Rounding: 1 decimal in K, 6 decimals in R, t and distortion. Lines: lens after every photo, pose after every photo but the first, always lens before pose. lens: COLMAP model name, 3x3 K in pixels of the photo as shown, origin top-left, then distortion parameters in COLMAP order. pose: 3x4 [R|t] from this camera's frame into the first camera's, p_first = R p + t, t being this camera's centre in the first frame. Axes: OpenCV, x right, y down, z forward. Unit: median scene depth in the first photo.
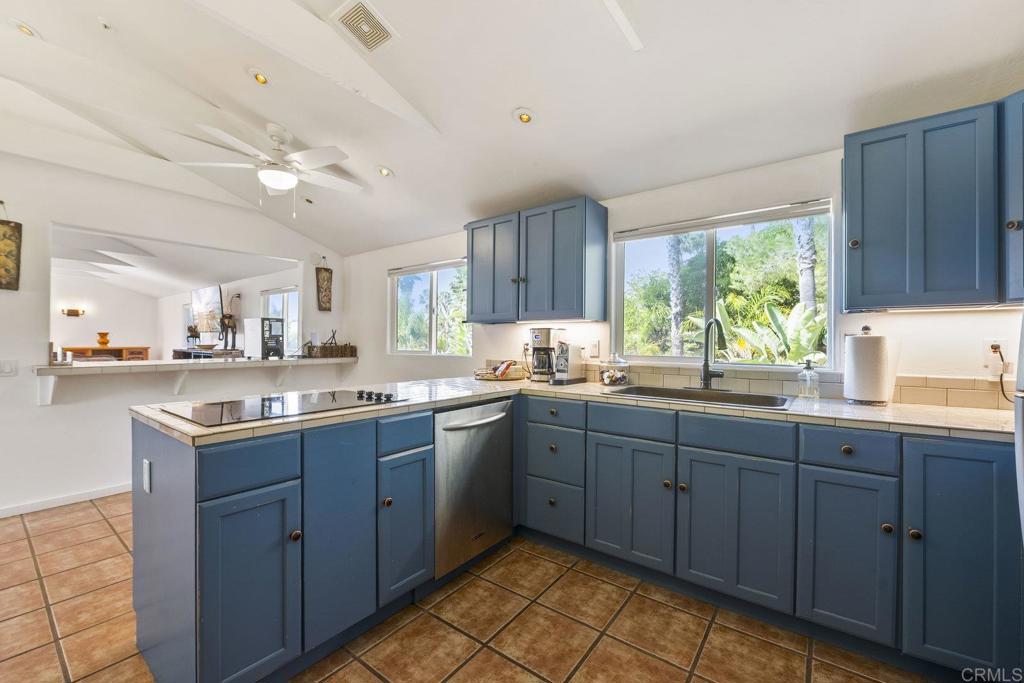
lens RADIAL K [[410.4, 0, 508.5], [0, 410.4, 343.6], [0, 0, 1]] dist [-0.012874, -0.000174]
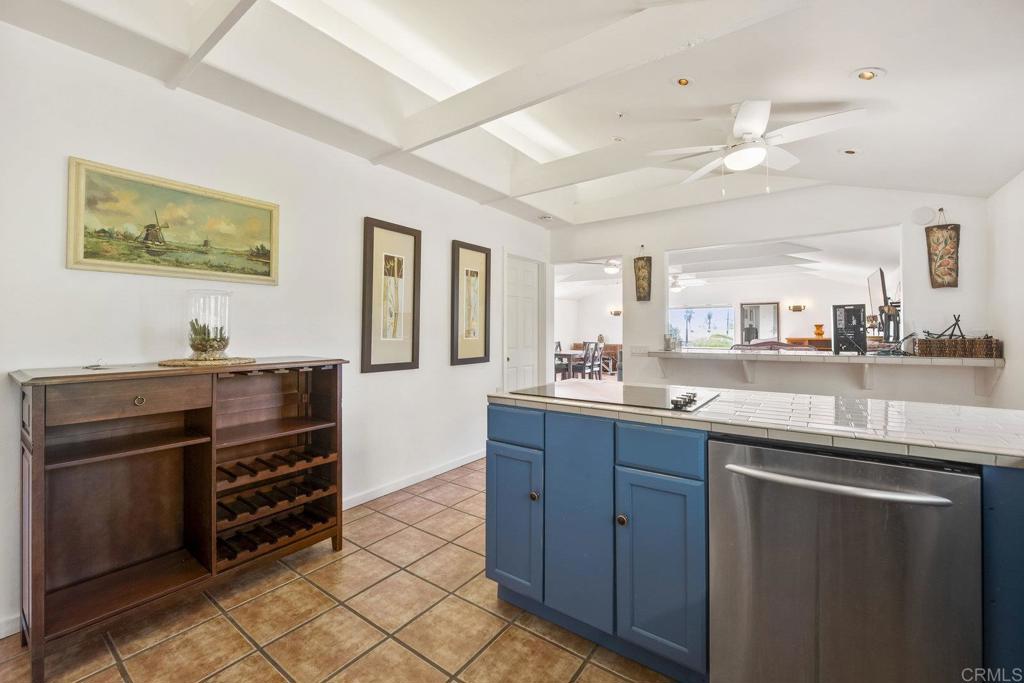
lens RADIAL K [[410.4, 0, 510.5], [0, 410.4, 330.9], [0, 0, 1]] dist [-0.012874, -0.000174]
pose [[0.027359, -0.006991, -0.999601, 0.242333], [-0.001399, 0.999974, -0.007032, -0.002715], [0.999625, 0.001591, 0.027349, 0.318194]]
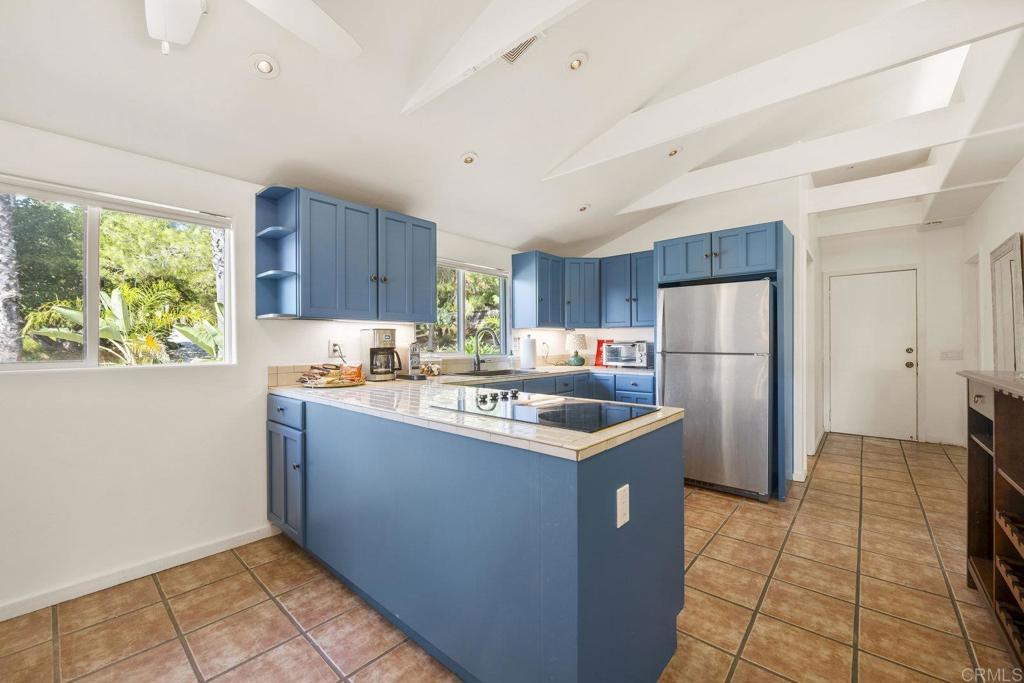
lens RADIAL K [[410.4, 0, 510.6], [0, 410.4, 340.9], [0, 0, 1]] dist [-0.012874, -0.000174]
pose [[0.062353, -0.001836, 0.998052, -0.690894], [0.006164, 0.999980, 0.001454, -0.005404], [-0.998035, 0.006061, 0.062363, 0.461409]]
